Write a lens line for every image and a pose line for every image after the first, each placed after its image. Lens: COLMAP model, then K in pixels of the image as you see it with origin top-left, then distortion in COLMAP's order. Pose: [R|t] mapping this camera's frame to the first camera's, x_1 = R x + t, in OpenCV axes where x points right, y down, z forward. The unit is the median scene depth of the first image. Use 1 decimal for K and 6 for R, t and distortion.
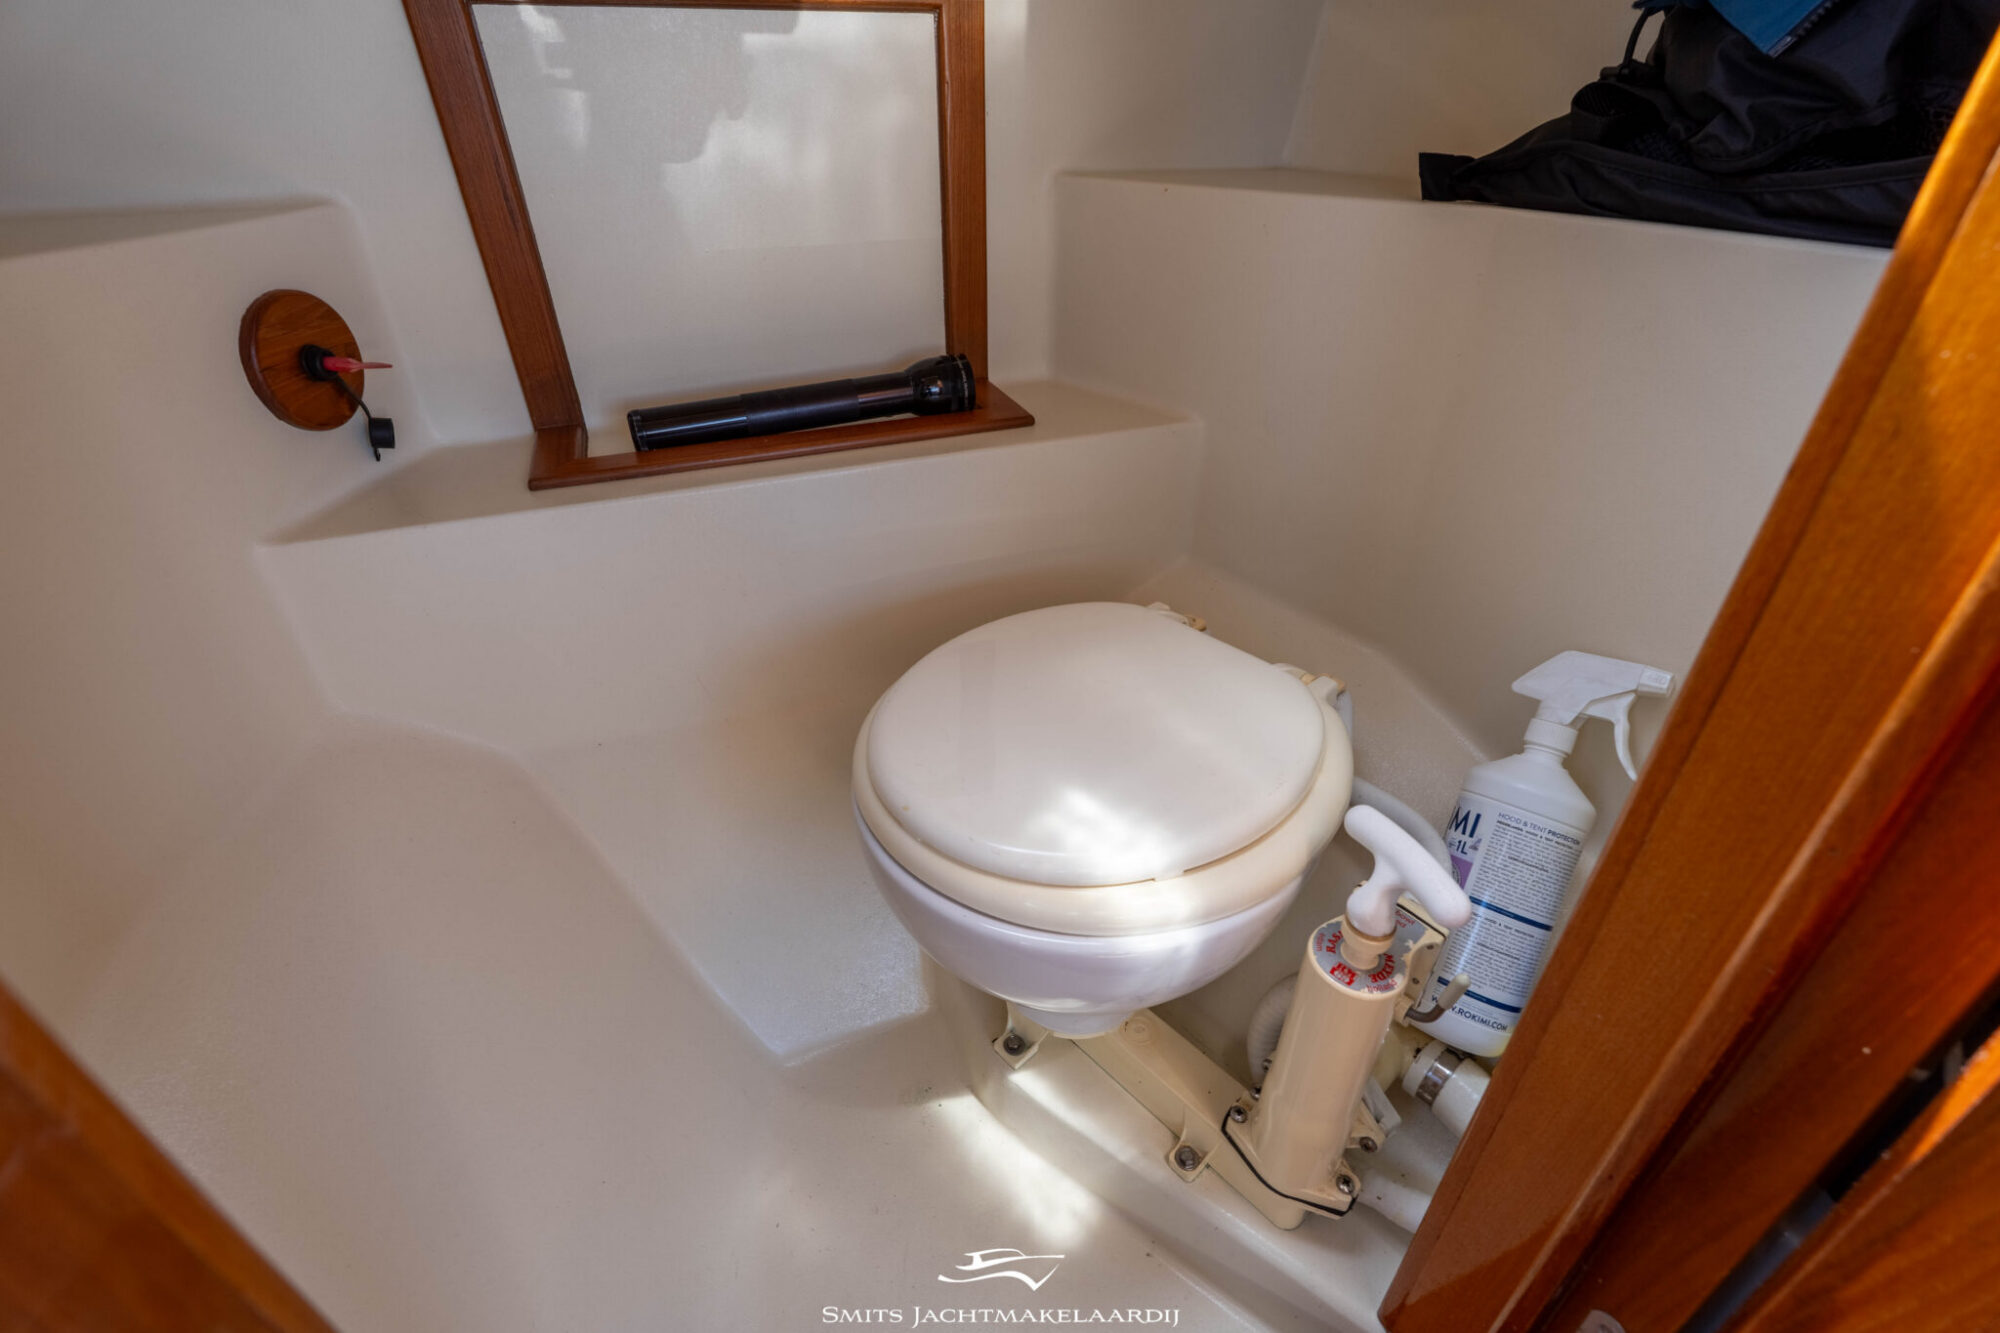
lens RADIAL K [[887.8, 0, 998.9], [0, 887.8, 657.1], [0, 0, 1]] dist [-0.004230, 0.002057]
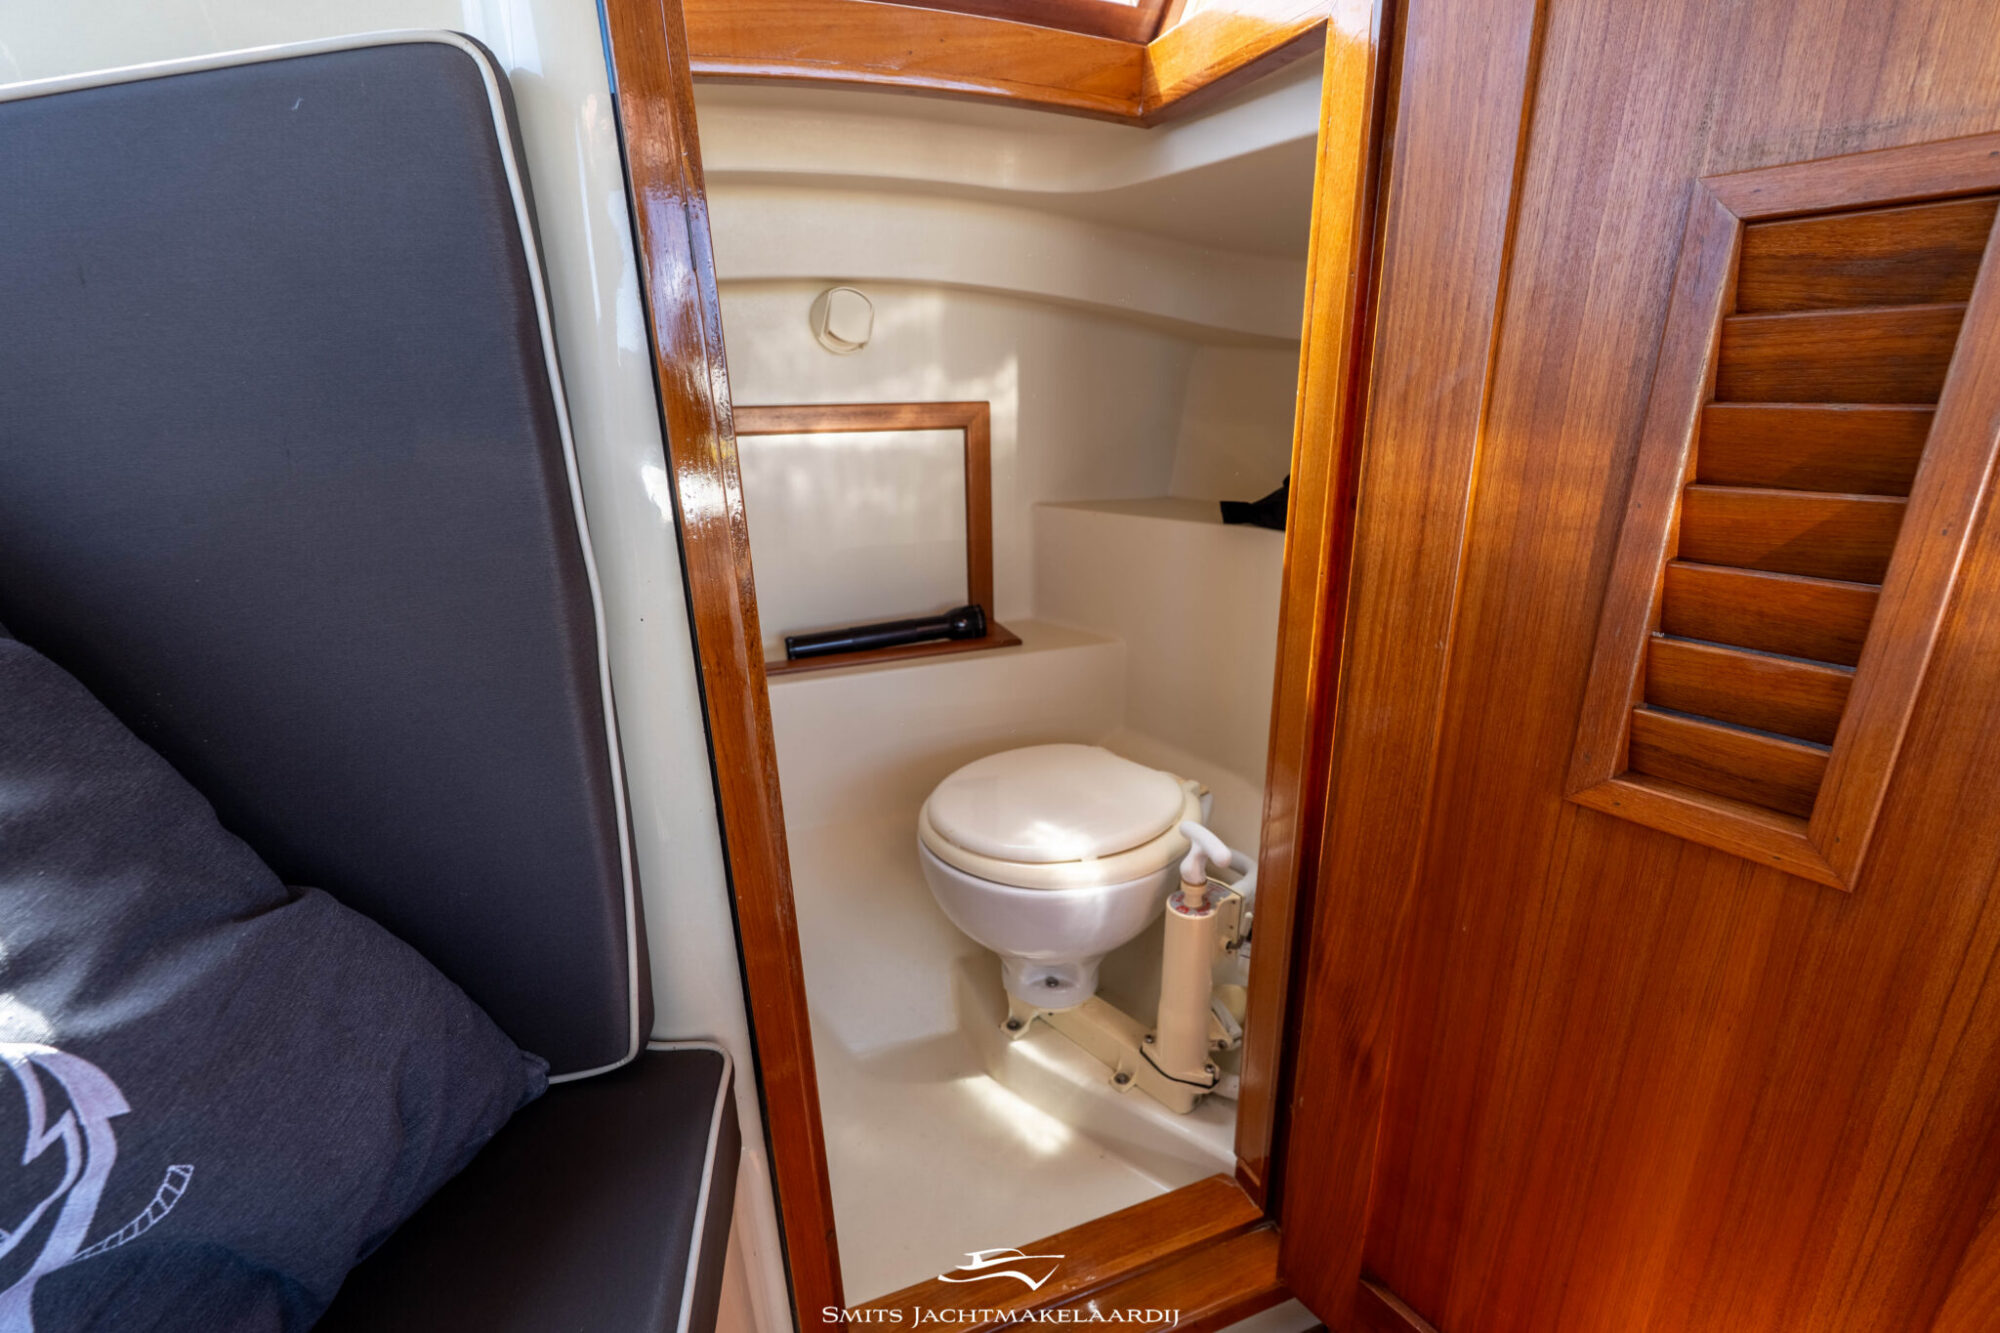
lens RADIAL K [[887.8, 0, 1011.9], [0, 887.8, 666.1], [0, 0, 1]] dist [-0.004230, 0.002057]
pose [[0.999920, -0.009618, 0.008268, 0.007802], [0.011454, 0.964747, -0.262930, 0.242199], [-0.005447, 0.263004, 0.964779, -0.669011]]
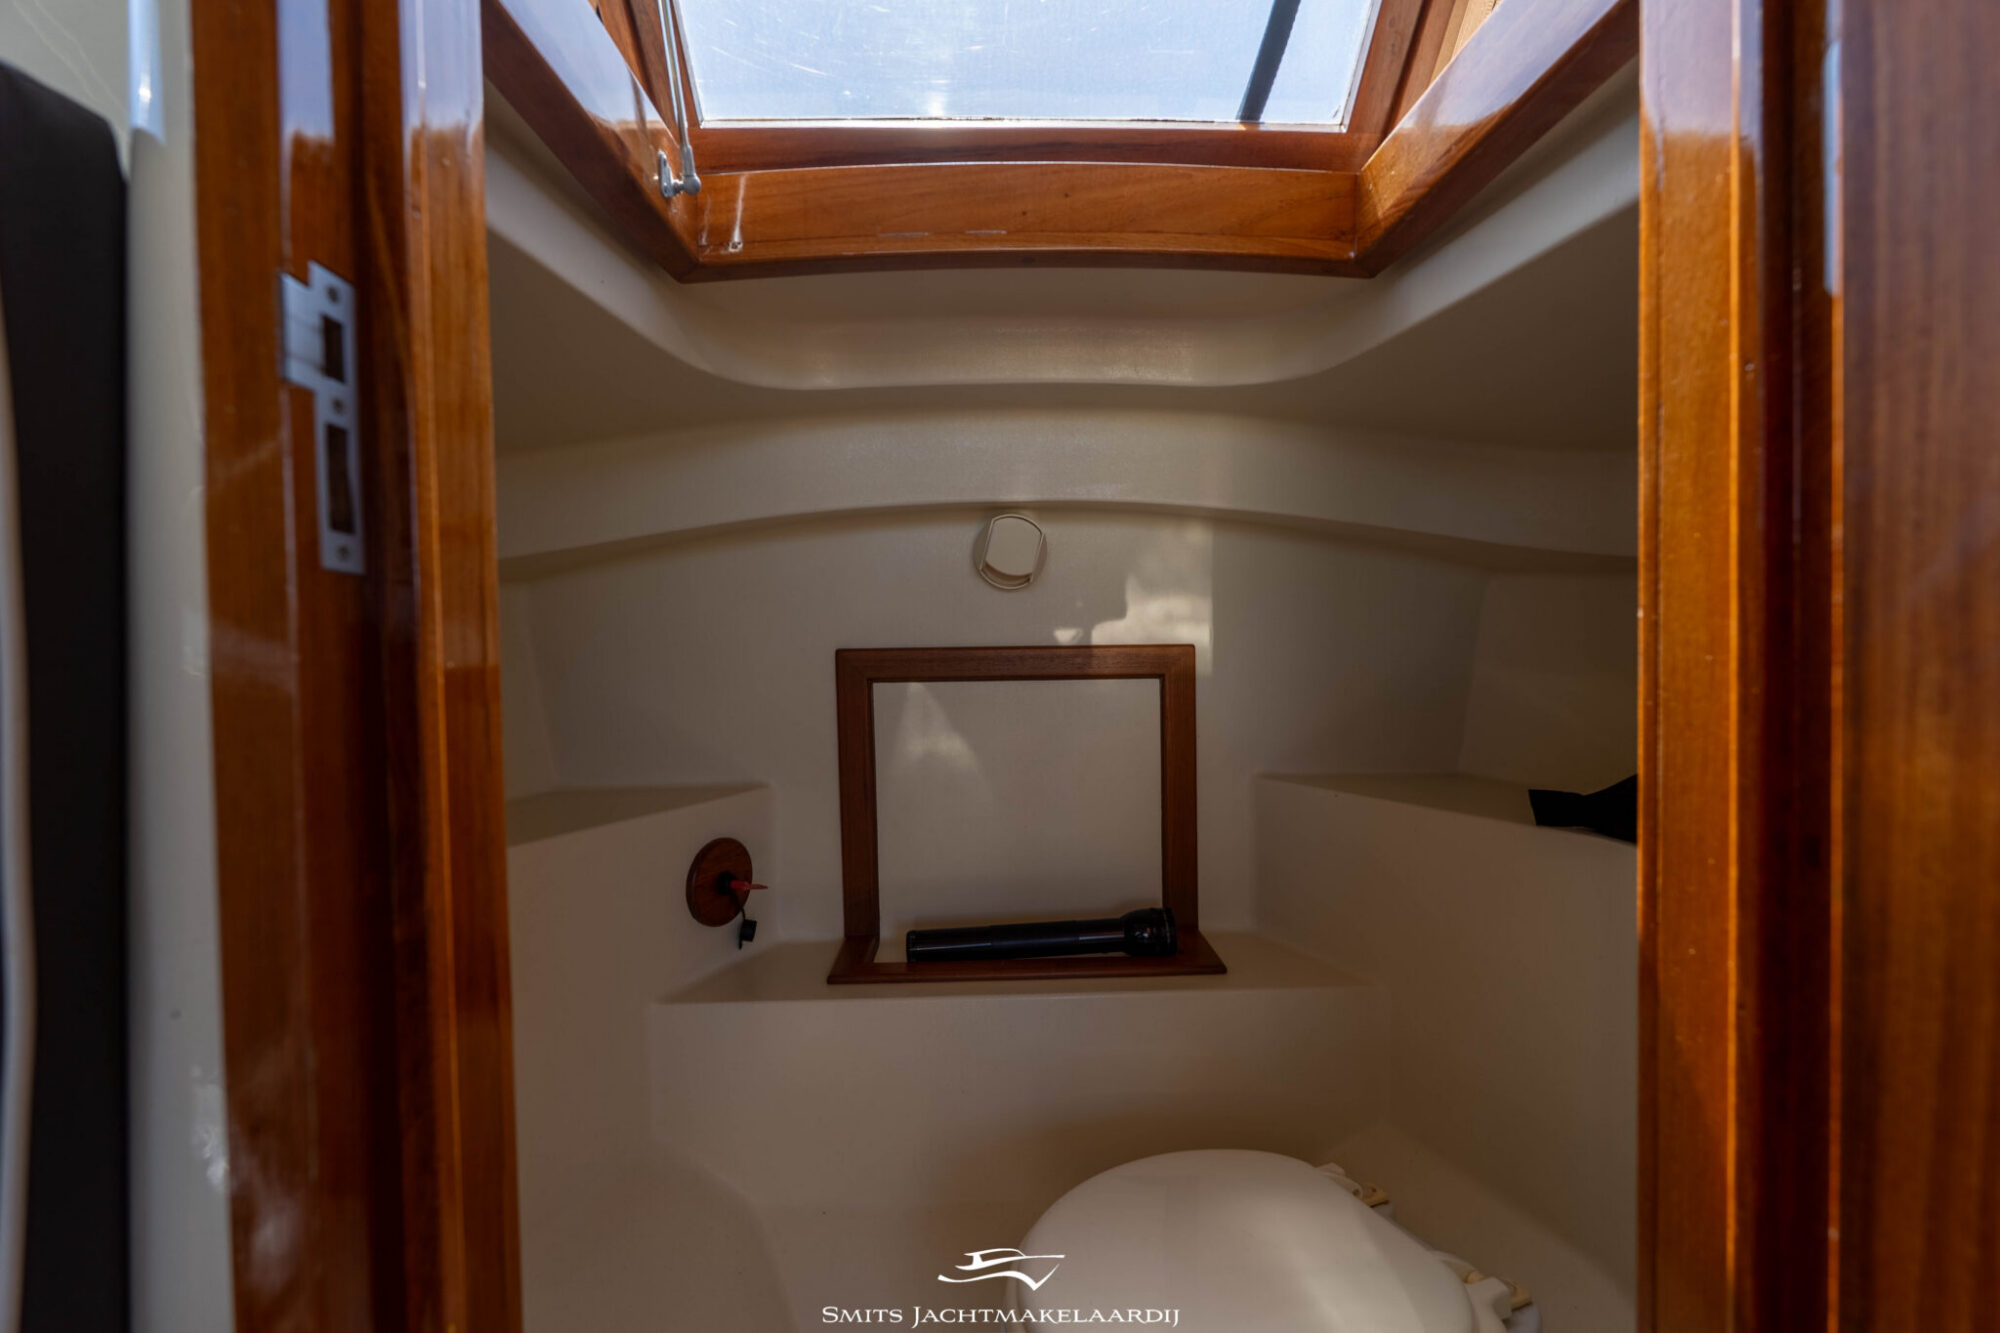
lens RADIAL K [[887.8, 0, 1006.8], [0, 887.8, 662.0], [0, 0, 1]] dist [-0.004230, 0.002057]
pose [[0.945362, 0.000263, -0.326022, 0.169232], [-0.169886, 0.853900, -0.491928, 0.012994], [0.278261, 0.520437, 0.807289, -0.270525]]
